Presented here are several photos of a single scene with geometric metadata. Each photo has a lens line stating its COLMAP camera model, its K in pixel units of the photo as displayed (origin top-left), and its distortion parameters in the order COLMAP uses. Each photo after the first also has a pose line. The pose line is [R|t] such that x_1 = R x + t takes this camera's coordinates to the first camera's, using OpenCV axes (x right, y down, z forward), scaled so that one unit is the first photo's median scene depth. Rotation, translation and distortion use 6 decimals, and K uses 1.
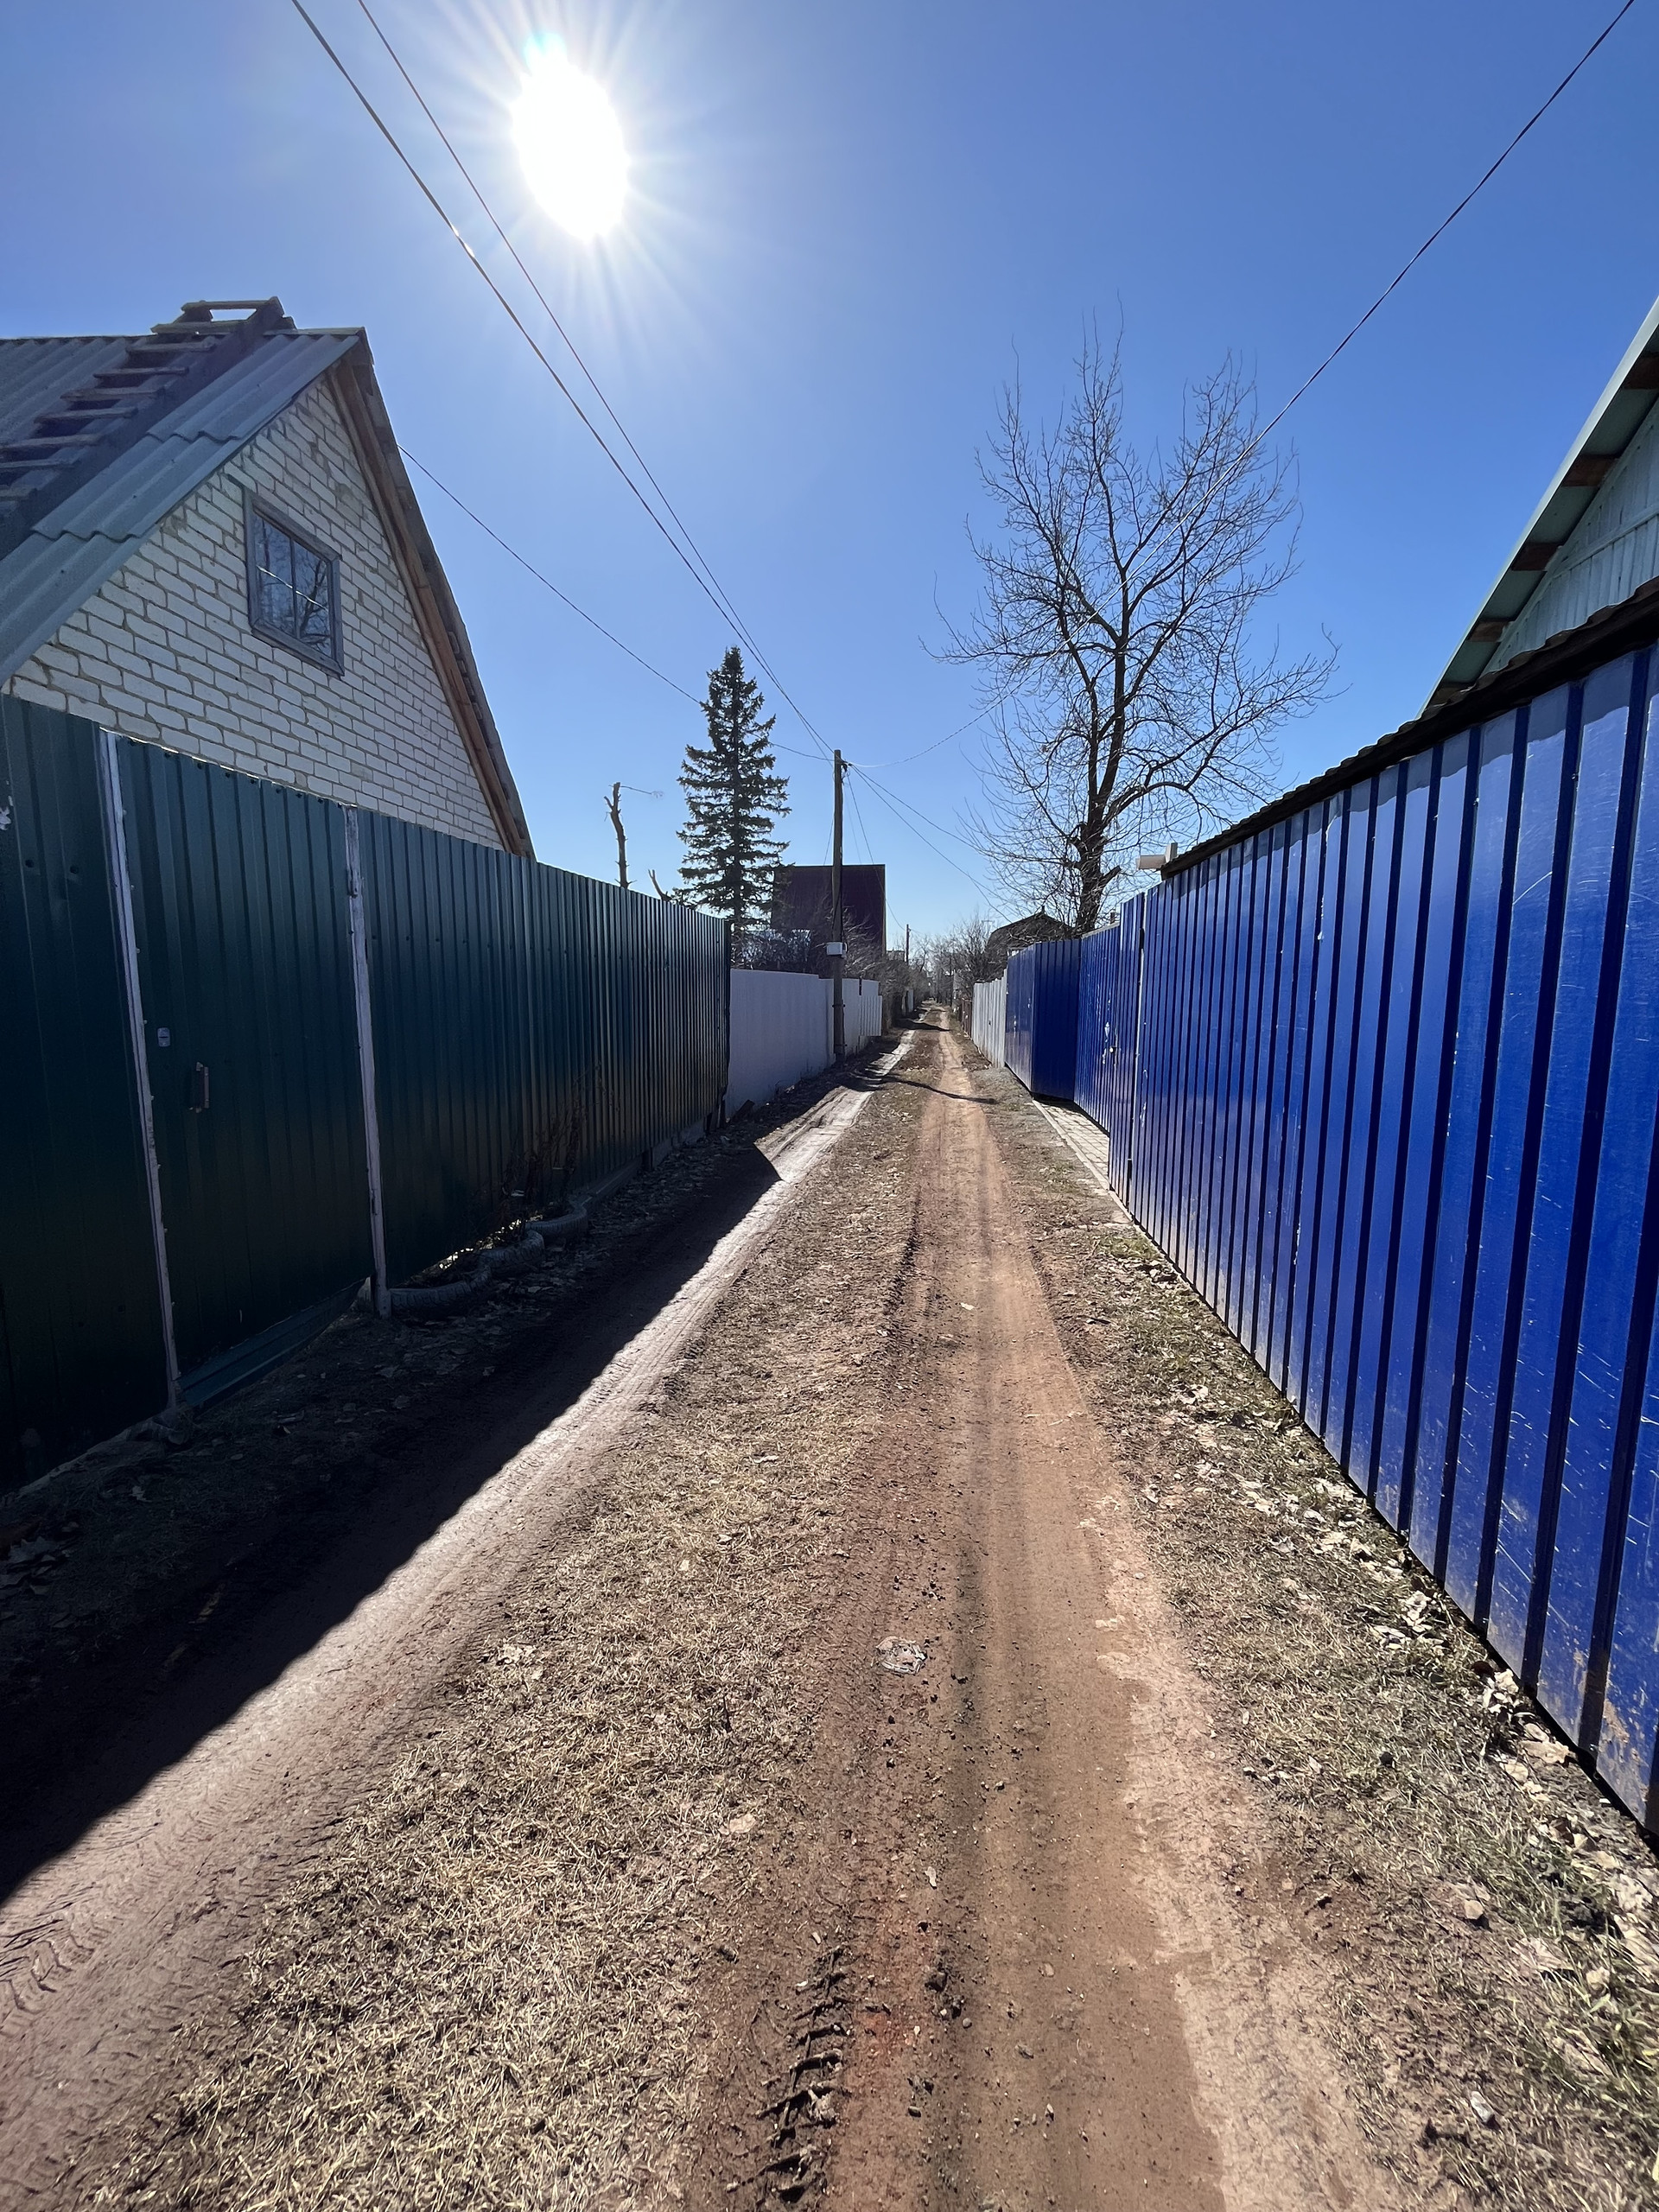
lens RADIAL K [[889.2, 0, 829.5], [0, 889.2, 1106.0], [0, 0, 1]] dist [-0.004493, 0.000317]
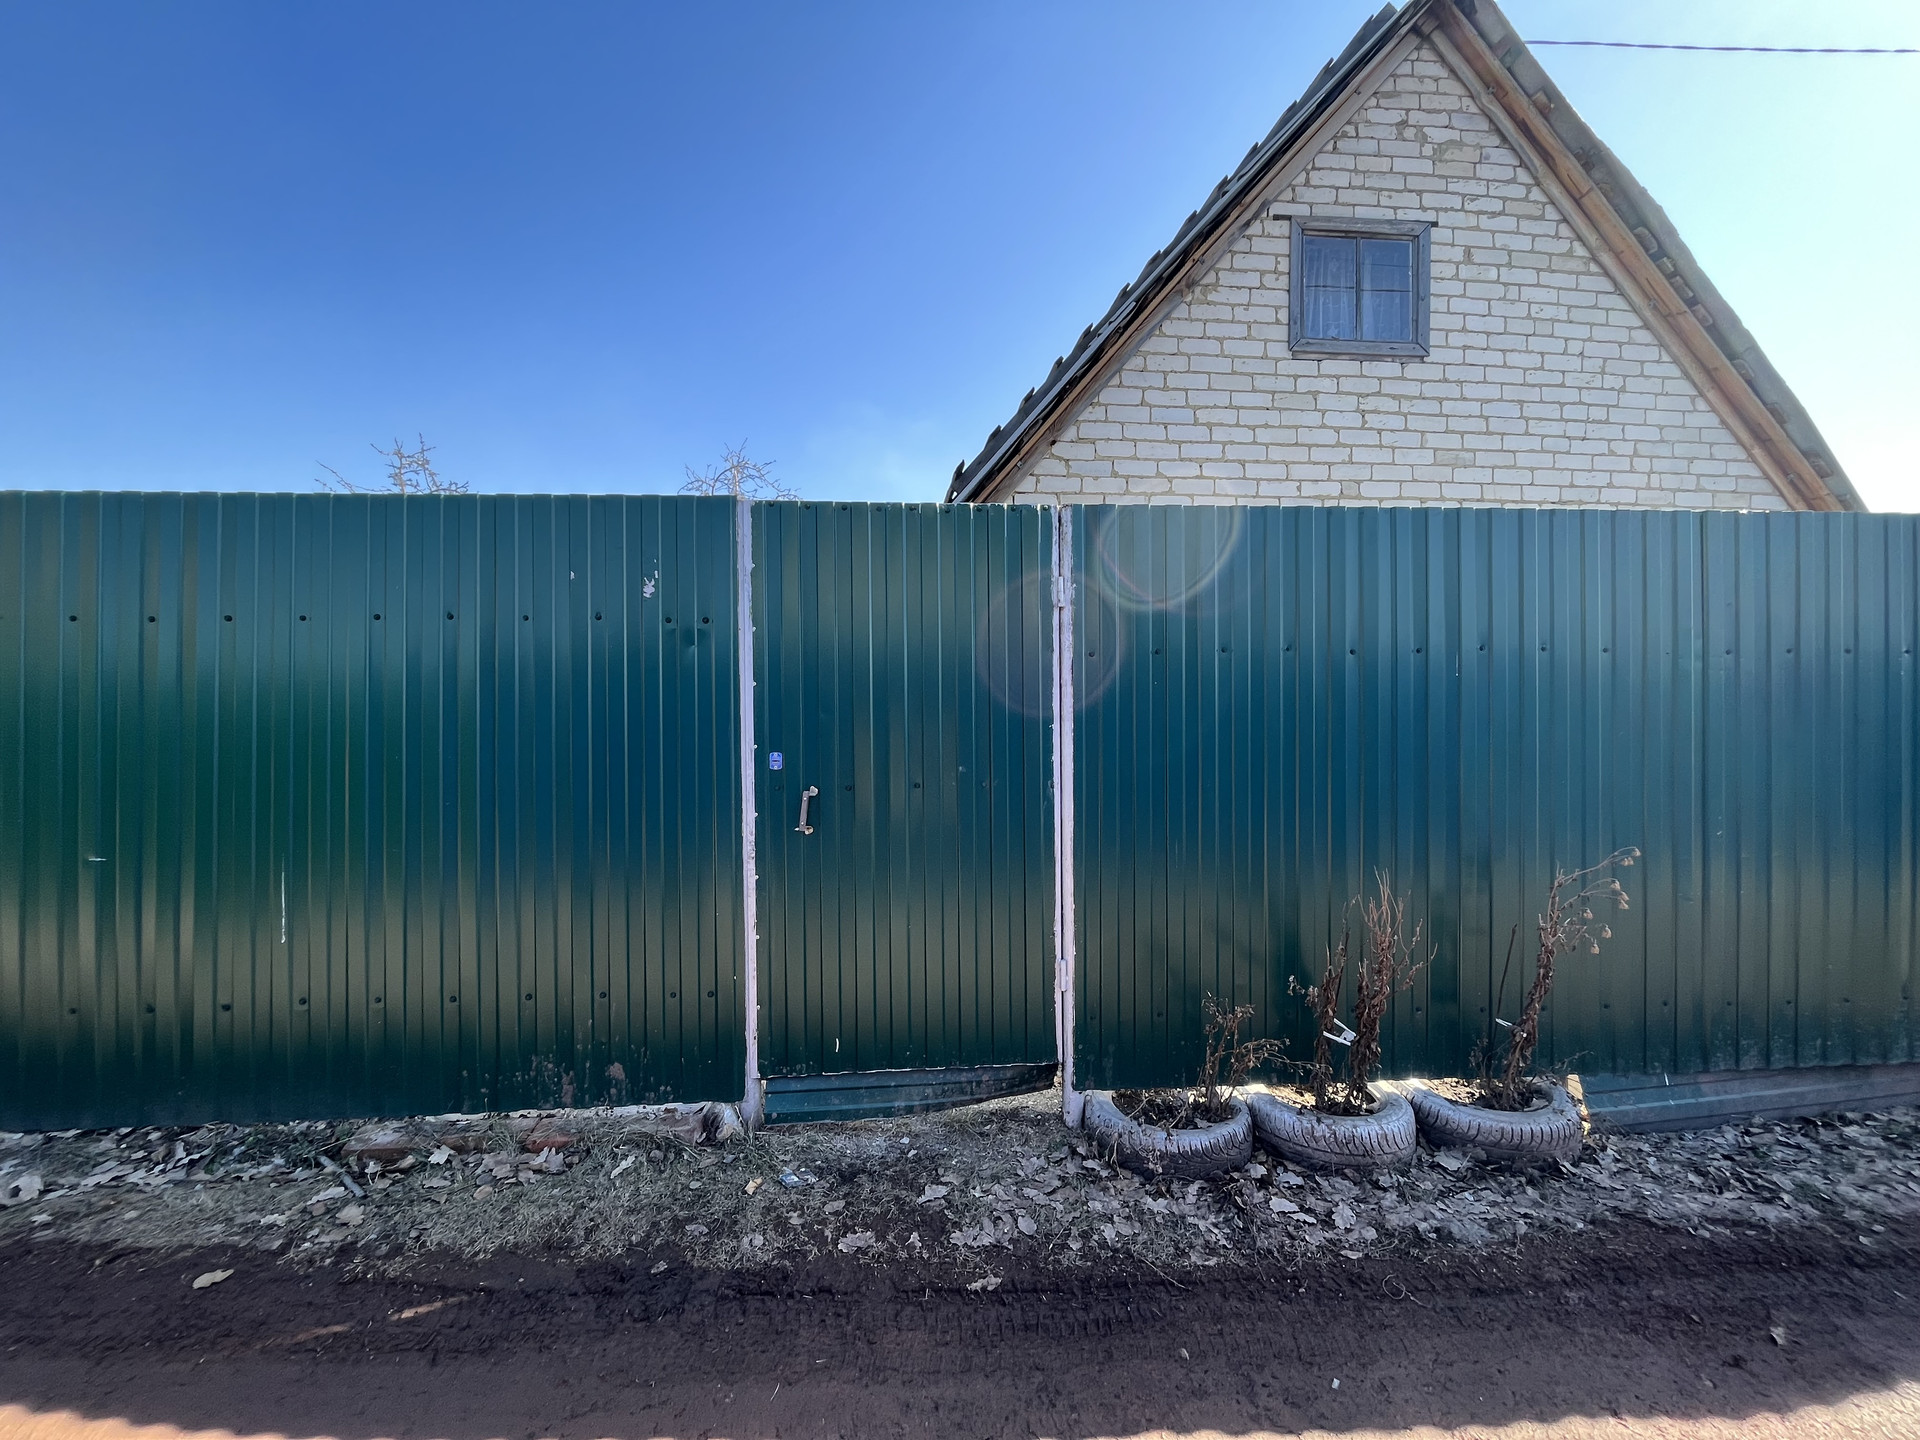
lens RADIAL K [[771.8, 0, 956.7], [0, 771.8, 719.5], [0, 0, 1]] dist [-0.004493, 0.000317]
pose [[0.189489, 0.000980, -0.981882, 0.107819], [-0.124889, 0.991902, -0.023112, -0.063576], [0.973908, 0.127006, 0.188077, 0.488483]]
